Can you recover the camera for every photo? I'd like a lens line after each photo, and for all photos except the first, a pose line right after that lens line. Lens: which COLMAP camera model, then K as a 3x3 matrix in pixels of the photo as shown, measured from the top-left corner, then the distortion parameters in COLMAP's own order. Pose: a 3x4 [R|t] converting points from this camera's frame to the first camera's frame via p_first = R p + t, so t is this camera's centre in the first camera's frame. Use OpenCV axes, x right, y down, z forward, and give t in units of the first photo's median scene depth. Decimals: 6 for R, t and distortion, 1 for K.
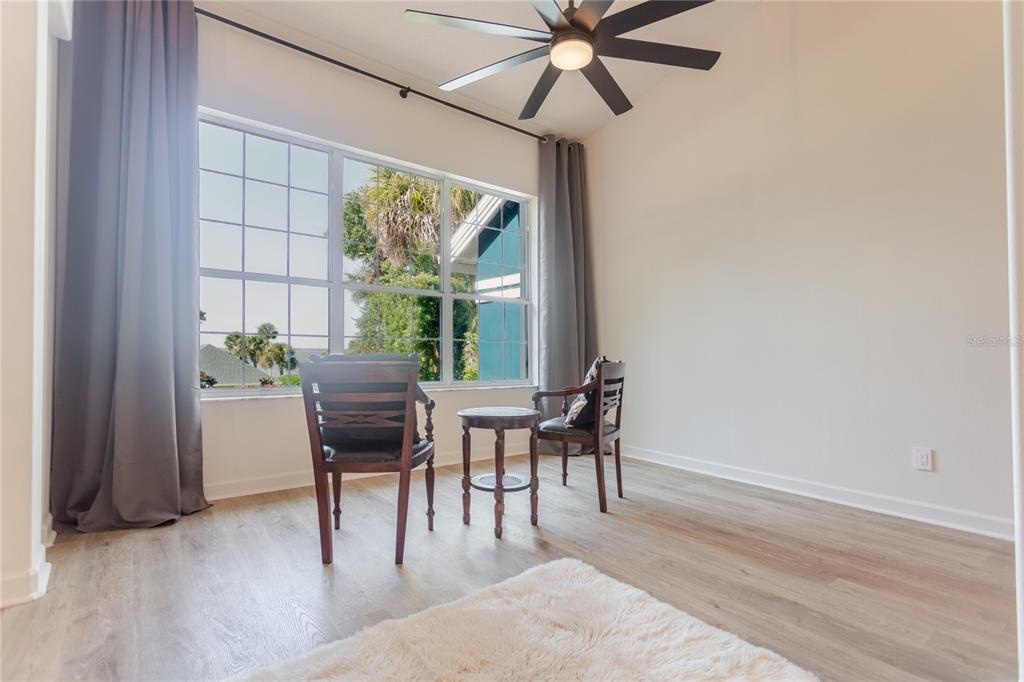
lens RADIAL K [[482.3, 0, 511.1], [0, 482.3, 338.5], [0, 0, 1]] dist [0.000460, 0.000443]
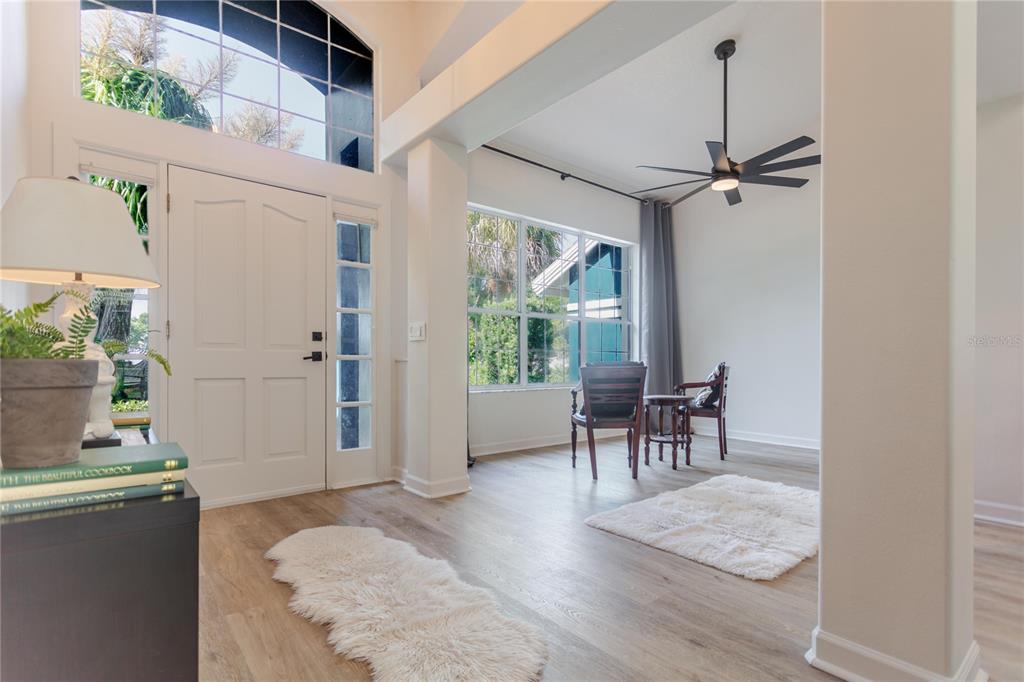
lens RADIAL K [[490.3, 0, 507.7], [0, 490.3, 364.1], [0, 0, 1]] dist [0.002619, 0.000360]
pose [[0.999617, -0.004808, 0.027240, -0.373019], [0.003761, 0.999257, 0.038351, -0.015054], [-0.027404, -0.038234, 0.998893, -0.392899]]
